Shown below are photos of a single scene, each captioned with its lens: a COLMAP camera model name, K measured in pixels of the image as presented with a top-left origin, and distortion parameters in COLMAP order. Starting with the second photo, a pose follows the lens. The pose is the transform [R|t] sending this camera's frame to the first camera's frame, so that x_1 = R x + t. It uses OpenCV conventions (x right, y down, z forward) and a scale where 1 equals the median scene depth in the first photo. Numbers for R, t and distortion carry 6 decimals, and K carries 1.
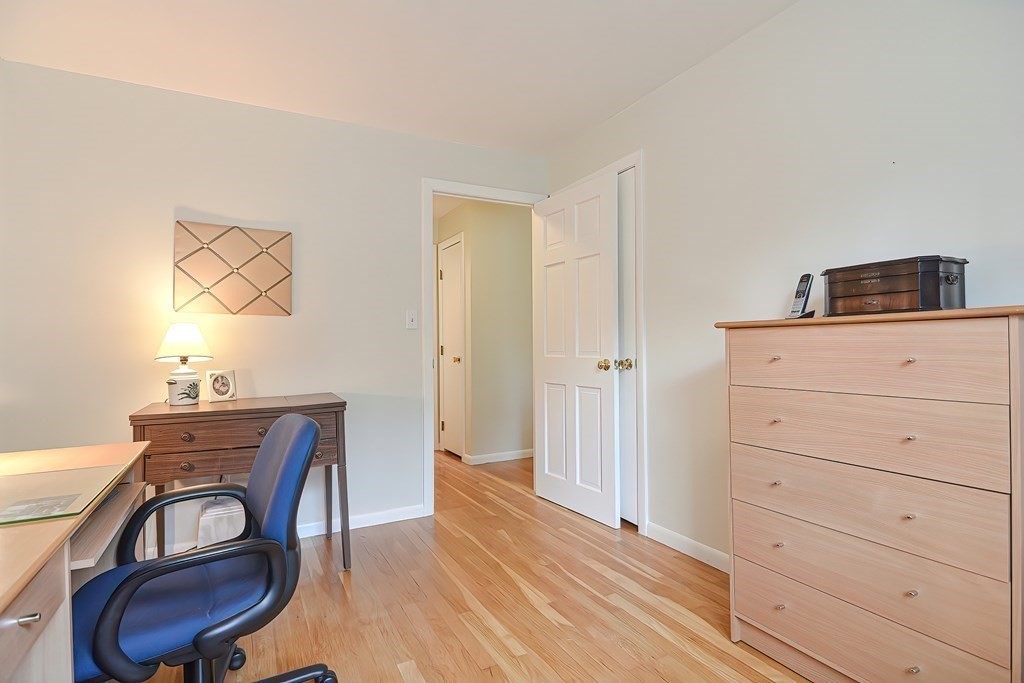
lens RADIAL K [[499.8, 0, 505.4], [0, 499.8, 342.9], [0, 0, 1]] dist [0.000481, -0.007385]
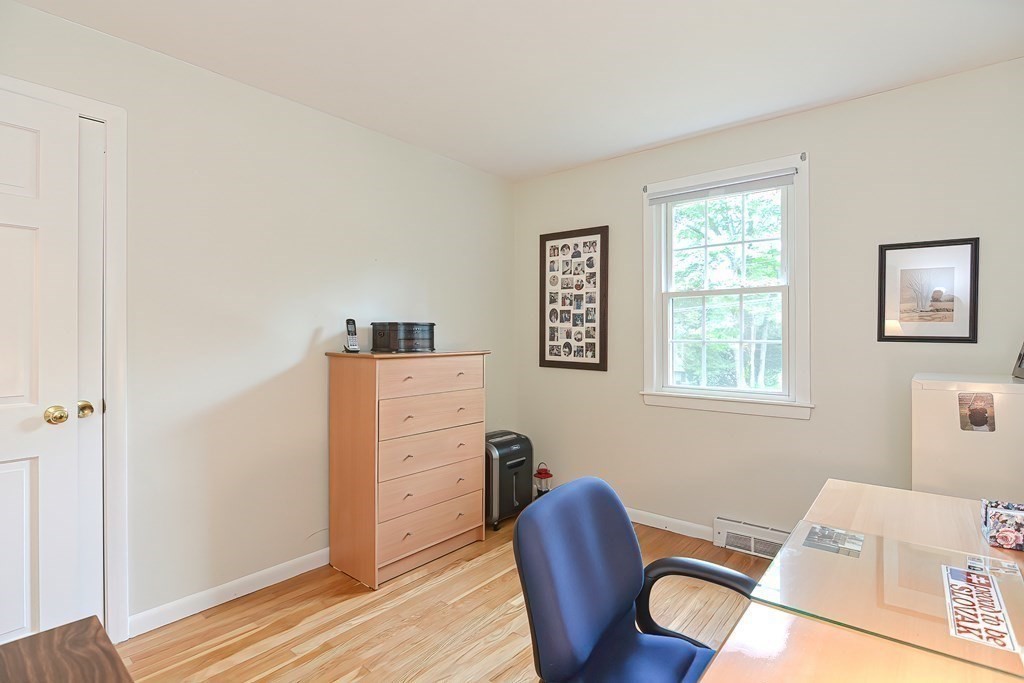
lens RADIAL K [[499.8, 0, 515.0], [0, 499.8, 344.1], [0, 0, 1]] dist [0.000481, -0.007385]
pose [[-0.391760, 0.000950, 0.920067, -0.804723], [0.003861, 0.999992, 0.000611, -0.057496], [-0.920059, 0.003792, -0.391761, 1.007966]]
